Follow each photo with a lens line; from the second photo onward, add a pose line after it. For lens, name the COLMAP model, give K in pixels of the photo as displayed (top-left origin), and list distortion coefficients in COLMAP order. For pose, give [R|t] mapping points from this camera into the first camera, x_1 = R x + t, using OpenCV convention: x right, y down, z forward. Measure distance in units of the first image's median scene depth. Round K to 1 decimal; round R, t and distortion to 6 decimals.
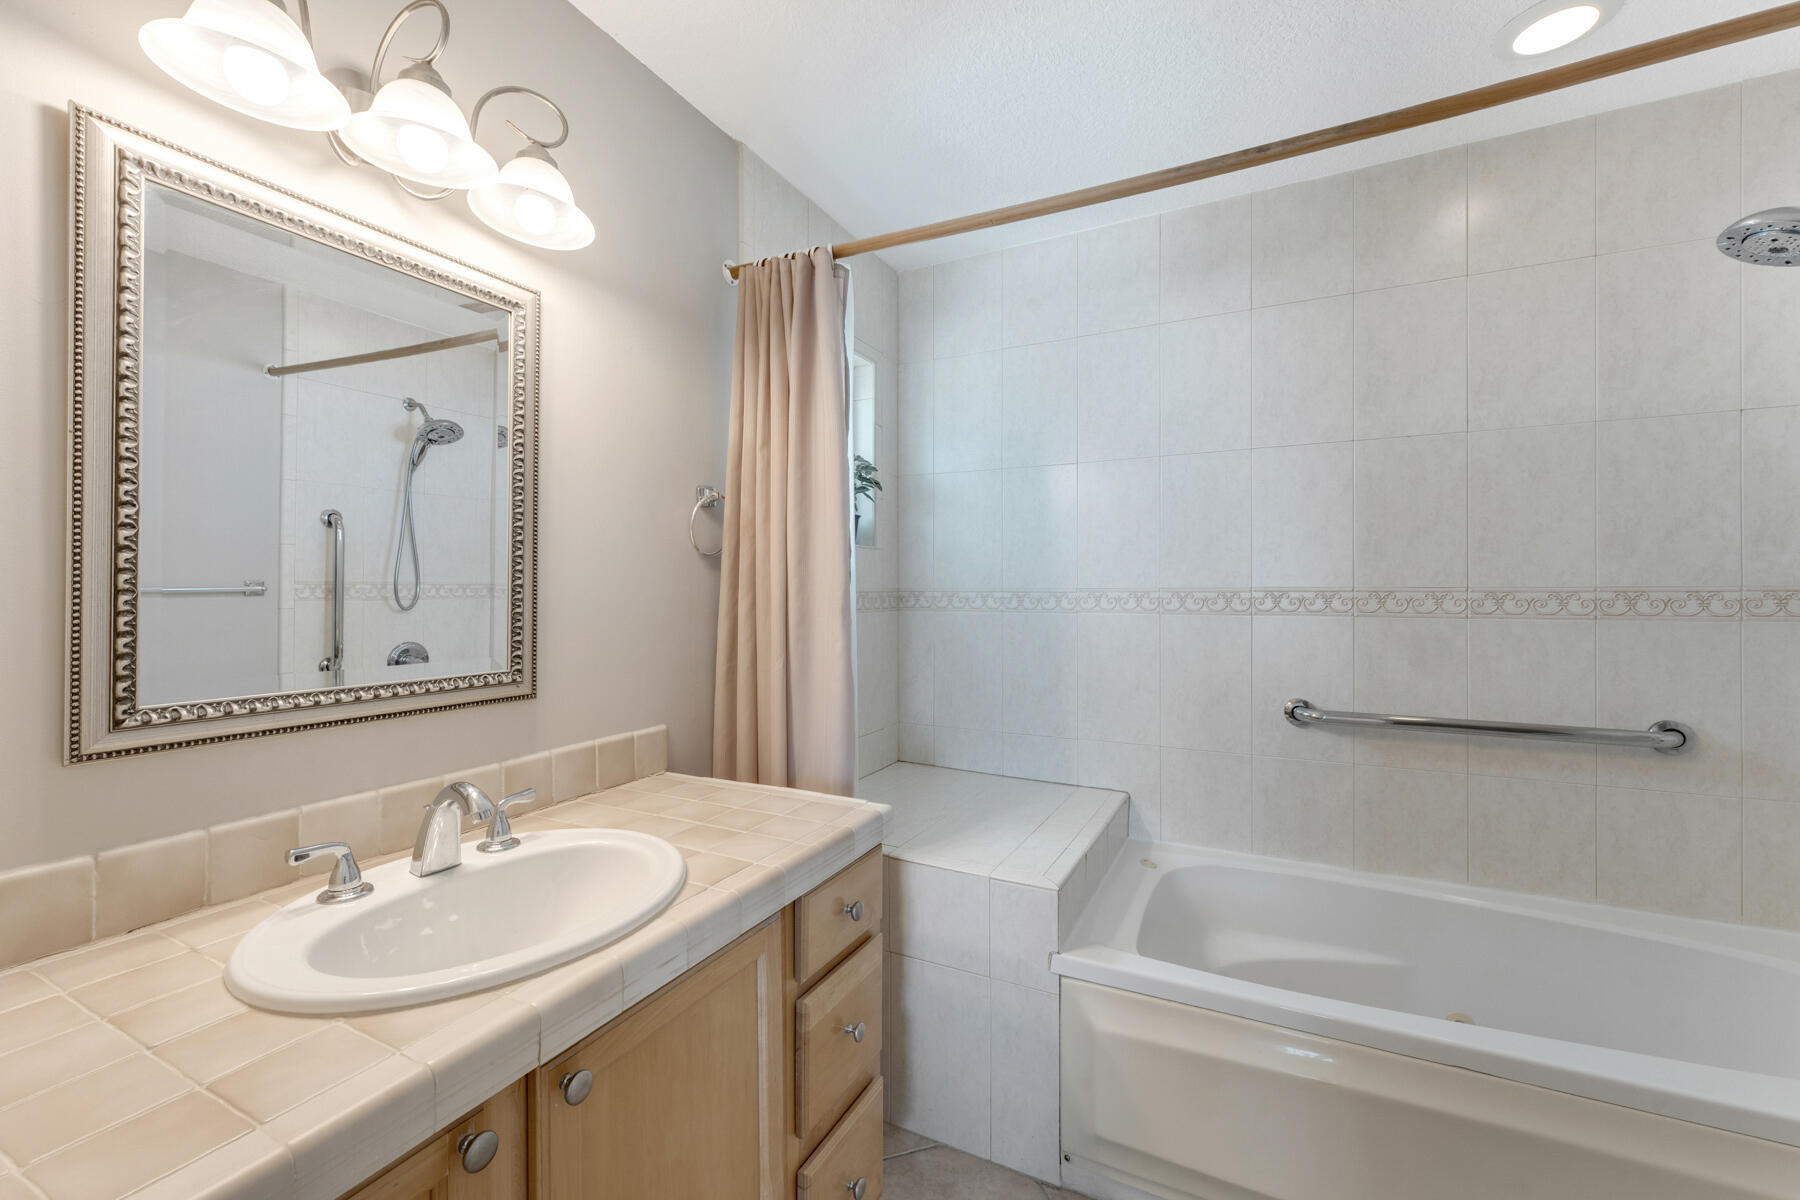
lens RADIAL K [[759.0, 0, 895.5], [0, 759.0, 592.0], [0, 0, 1]] dist [0.001627, -0.000281]
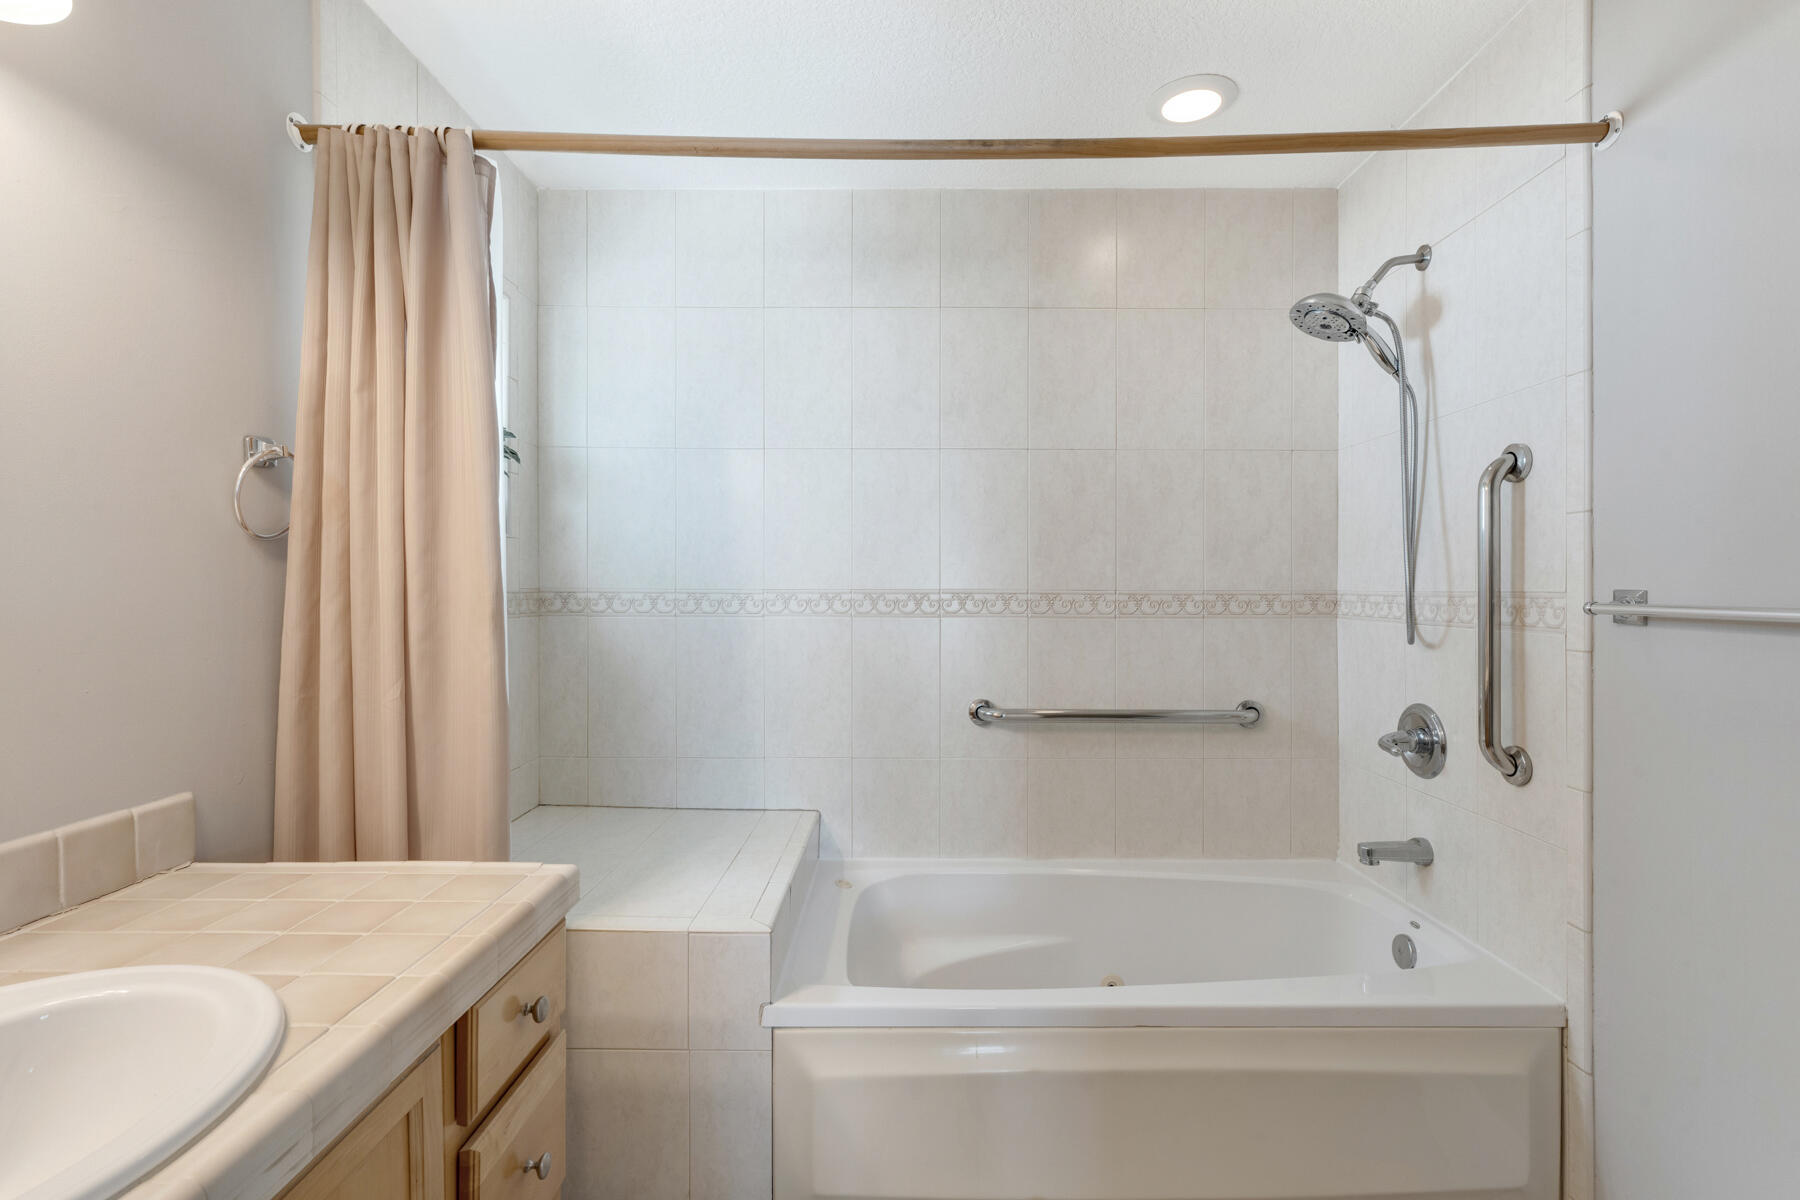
lens RADIAL K [[837.2, 0, 903.7], [0, 837.2, 601.8], [0, 0, 1]] dist [-0.002356, -0.000155]
pose [[0.884735, -0.001565, 0.466092, -0.090609], [-0.003216, 0.999950, 0.009461, 0.000106], [-0.466084, -0.009869, 0.884685, 0.066151]]
